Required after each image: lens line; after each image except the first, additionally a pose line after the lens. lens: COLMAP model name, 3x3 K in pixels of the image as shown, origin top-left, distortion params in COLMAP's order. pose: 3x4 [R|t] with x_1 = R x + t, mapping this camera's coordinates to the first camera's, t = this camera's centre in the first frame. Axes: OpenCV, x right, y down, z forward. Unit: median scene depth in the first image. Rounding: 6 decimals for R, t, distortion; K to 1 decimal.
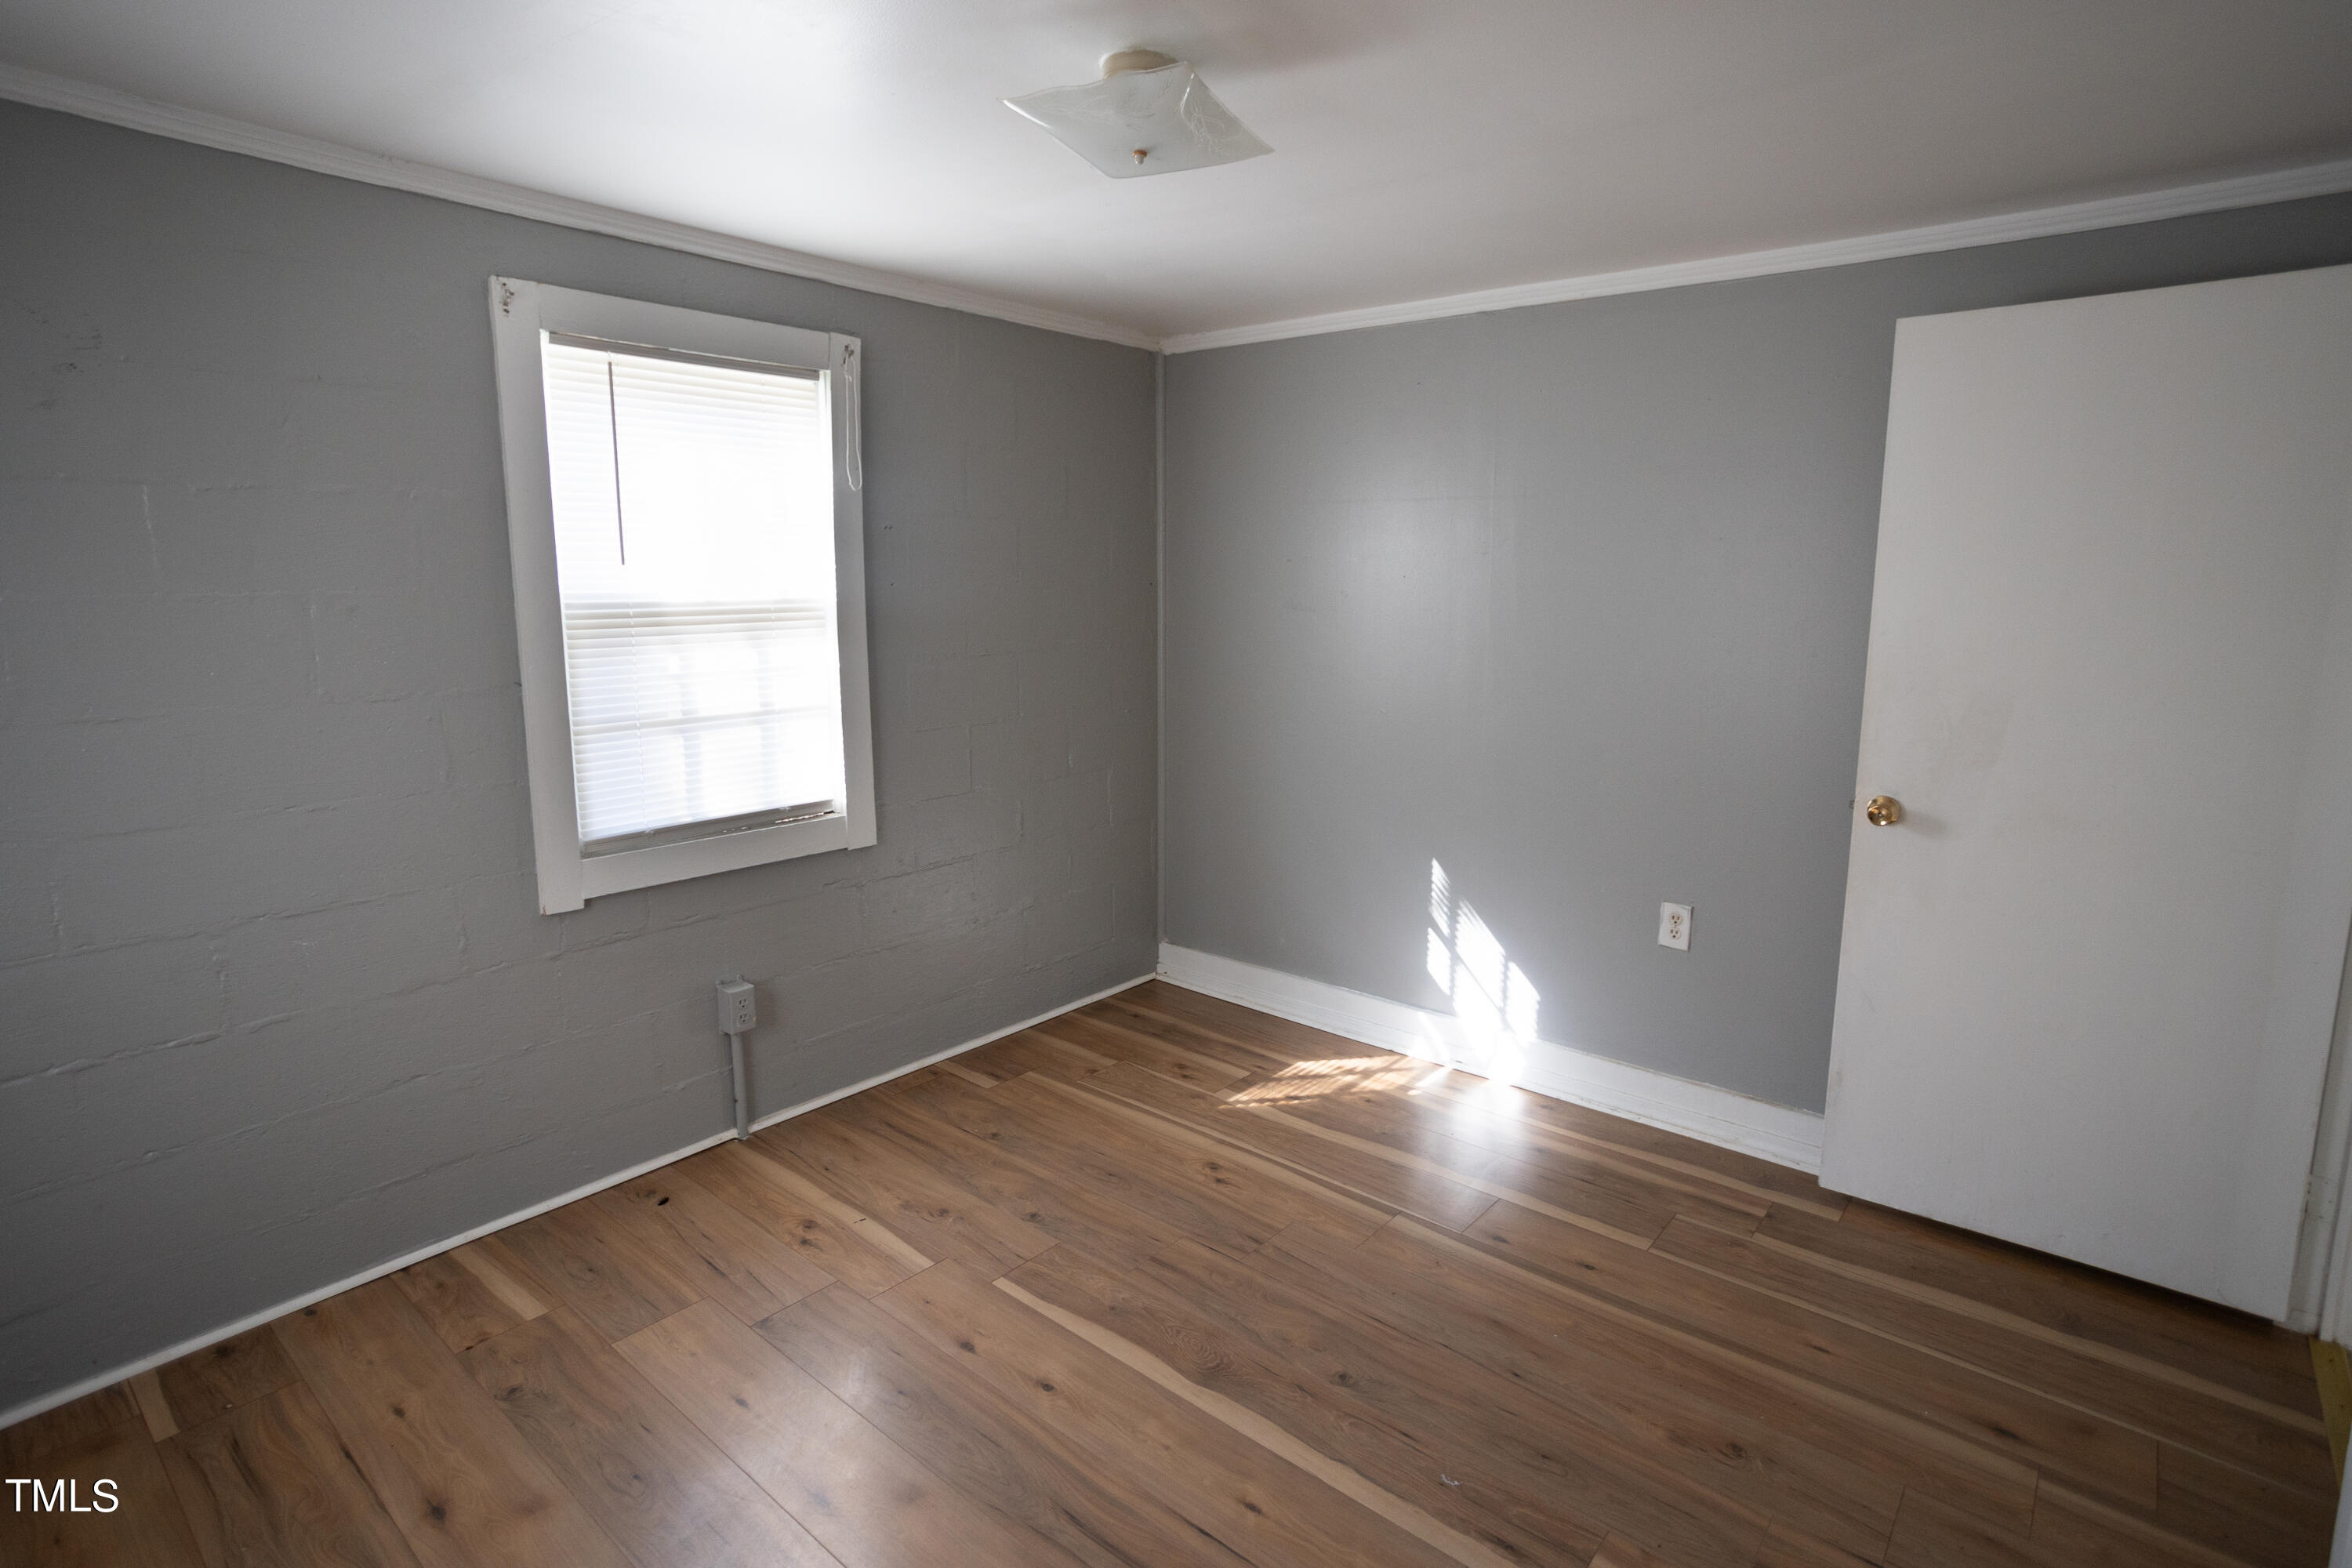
lens RADIAL K [[1141.0, 0, 1167.3], [0, 1141.0, 751.1], [0, 0, 1]] dist [-0.048197, 0.029990]
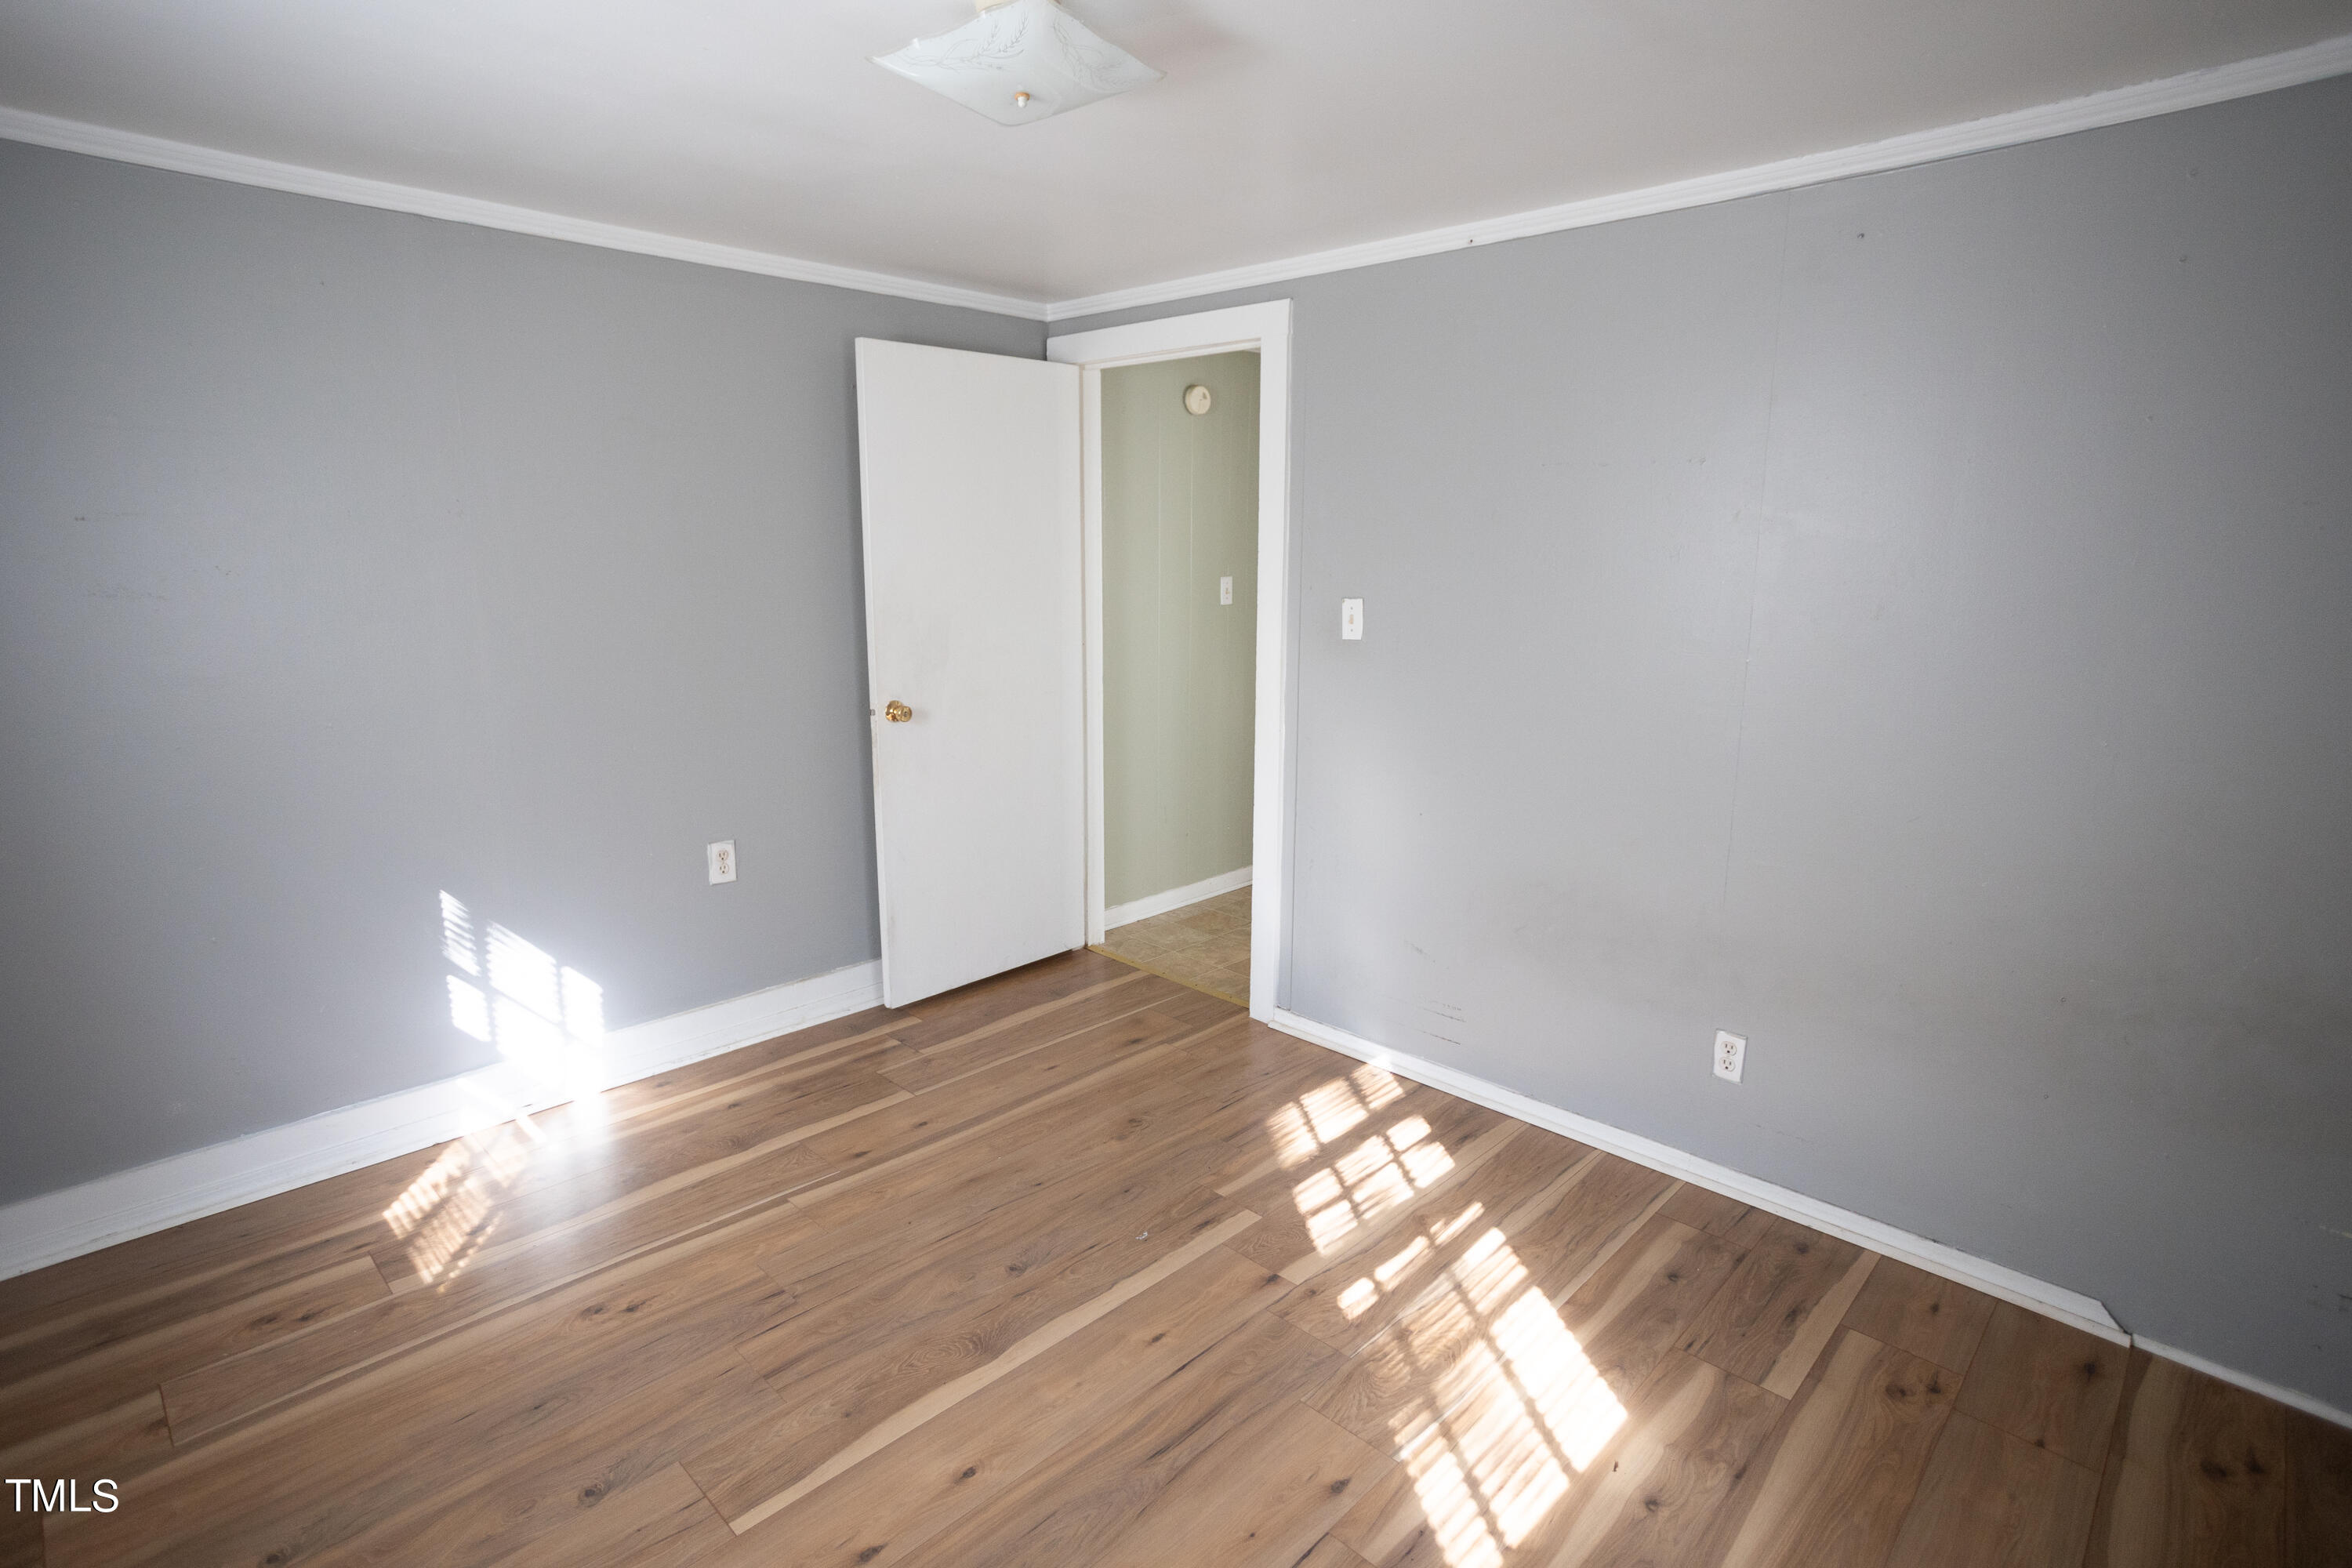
lens RADIAL K [[1141.0, 0, 1167.3], [0, 1141.0, 751.1], [0, 0, 1]] dist [-0.048197, 0.029990]
pose [[0.098990, -0.186371, 0.977480, -0.615939], [0.150263, 0.973840, 0.170460, -0.077734], [-0.983678, 0.130005, 0.124405, 0.490664]]
